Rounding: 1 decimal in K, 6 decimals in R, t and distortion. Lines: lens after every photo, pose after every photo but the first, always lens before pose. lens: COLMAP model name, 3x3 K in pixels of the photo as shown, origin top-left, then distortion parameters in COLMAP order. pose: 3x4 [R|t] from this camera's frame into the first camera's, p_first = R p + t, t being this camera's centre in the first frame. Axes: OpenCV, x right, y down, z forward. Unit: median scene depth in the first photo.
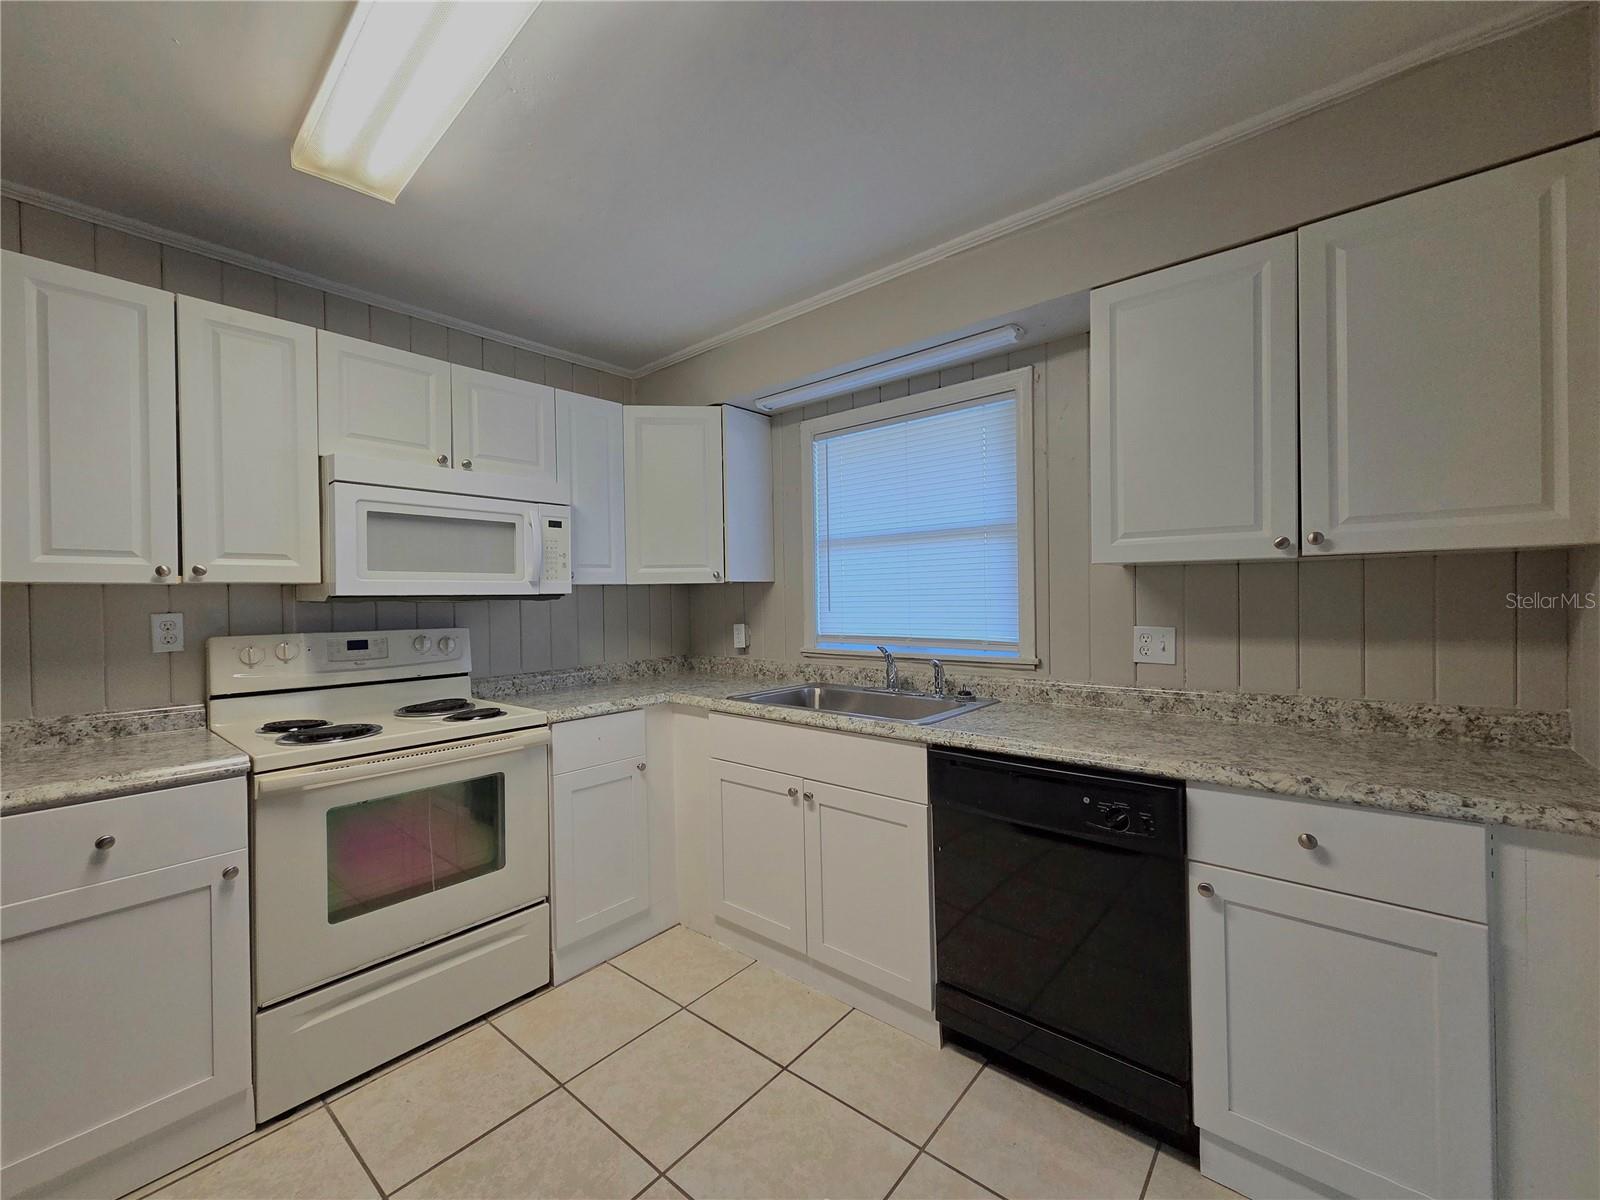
lens RADIAL K [[651.0, 0, 794.6], [0, 651.0, 597.1], [0, 0, 1]] dist [0.002634, 0.000848]
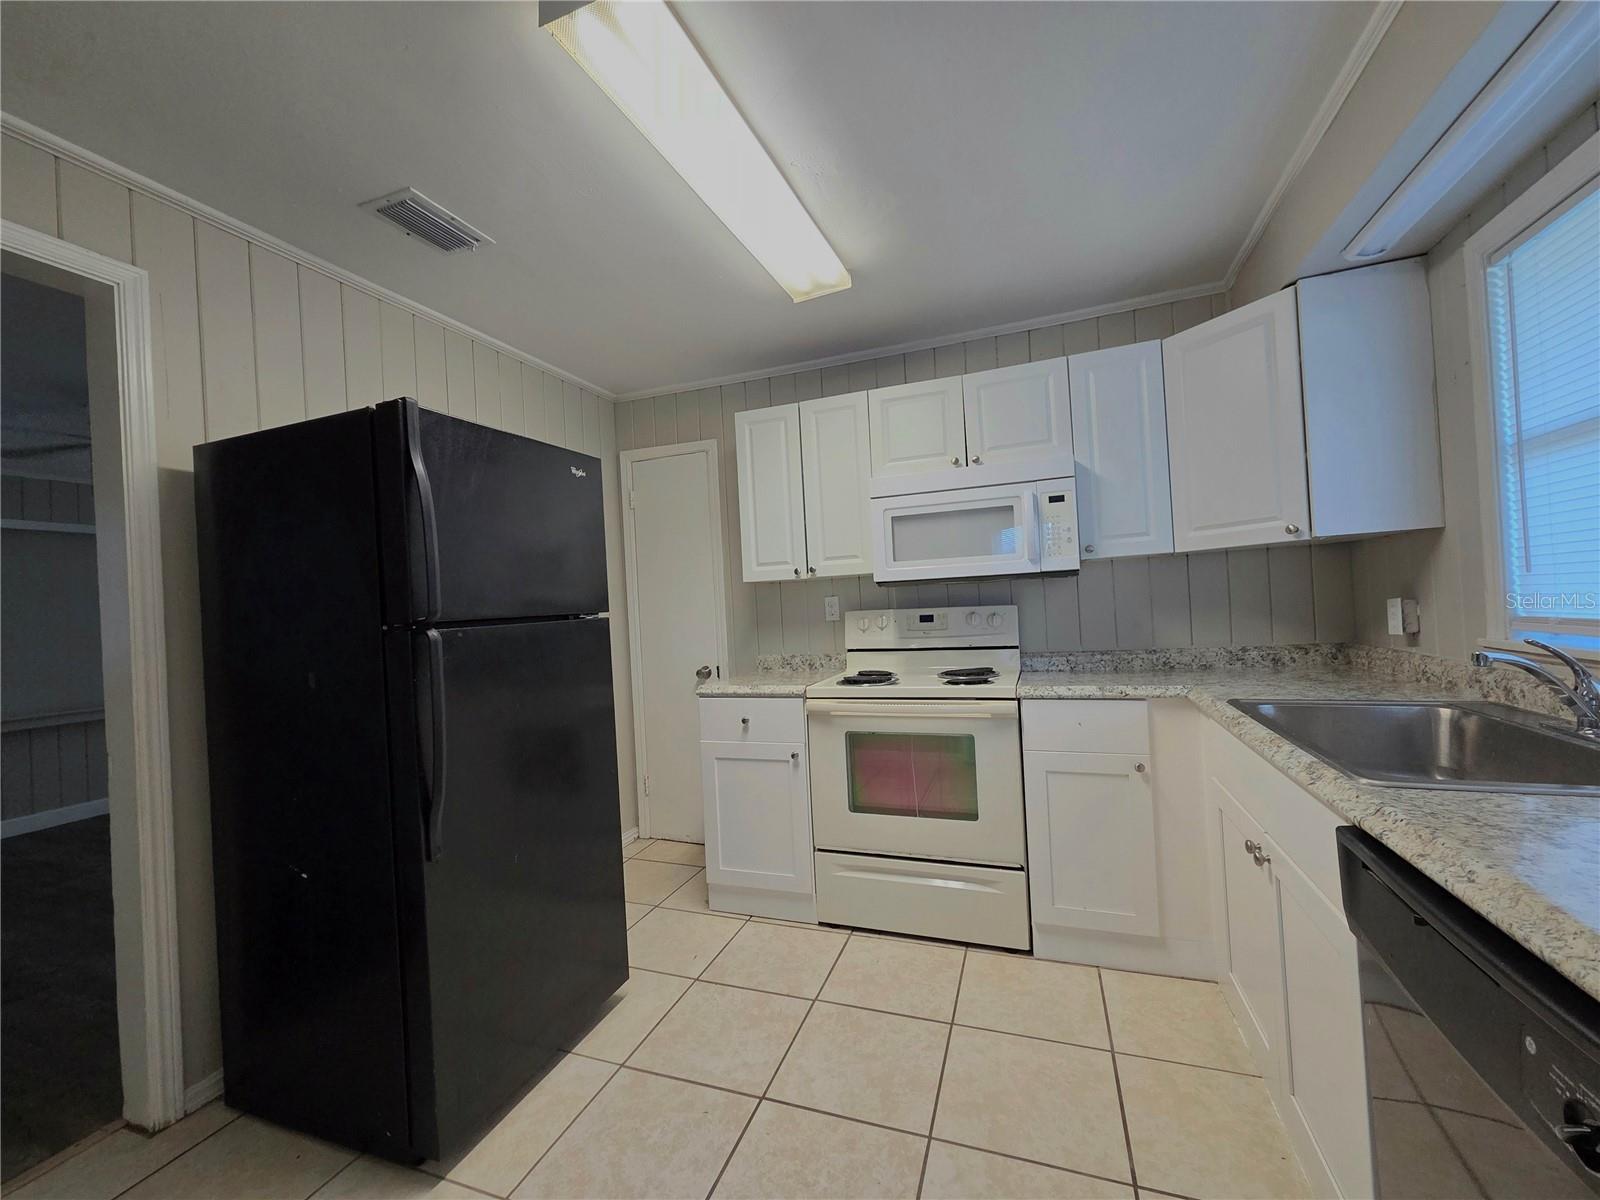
lens RADIAL K [[651.0, 0, 796.1], [0, 651.0, 598.4], [0, 0, 1]] dist [0.002634, 0.000848]
pose [[0.339597, -0.011342, -0.940503, 0.434865], [0.046104, 0.998926, 0.004601, 0.015073], [0.939440, -0.044923, 0.339755, 0.306848]]
